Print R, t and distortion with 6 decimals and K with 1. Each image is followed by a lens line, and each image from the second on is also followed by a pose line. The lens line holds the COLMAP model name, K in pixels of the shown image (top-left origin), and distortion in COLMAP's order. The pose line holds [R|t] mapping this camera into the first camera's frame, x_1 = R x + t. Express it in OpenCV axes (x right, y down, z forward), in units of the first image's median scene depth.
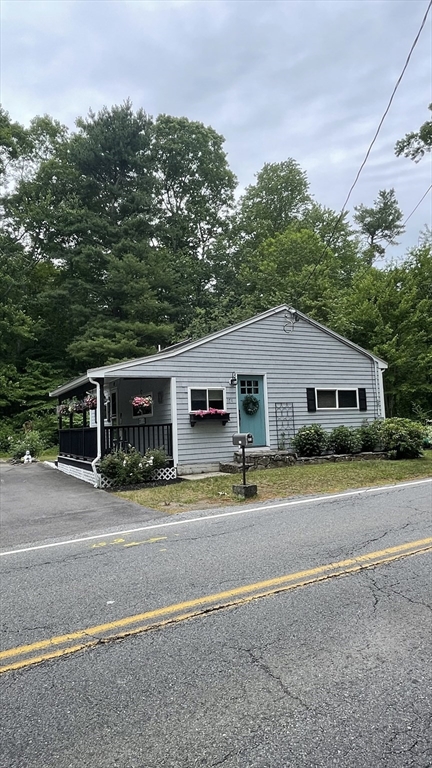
lens RADIAL K [[487.6, 0, 216.0], [0, 487.6, 384.0], [0, 0, 1]] dist [-0.000698, -0.005035]
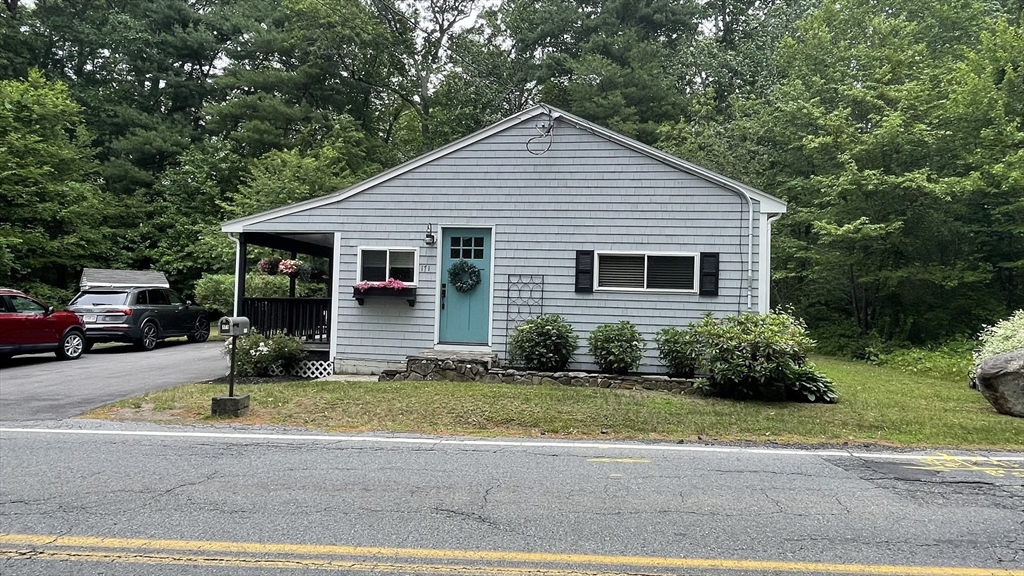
lens RADIAL K [[650.1, 0, 508.6], [0, 650.1, 293.1], [0, 0, 1]] dist [-0.000698, -0.005035]
pose [[0.815732, 0.049621, -0.576297, 0.590111], [-0.007275, 0.997115, 0.075558, 0.001021], [0.578384, -0.057442, 0.813740, 0.357469]]
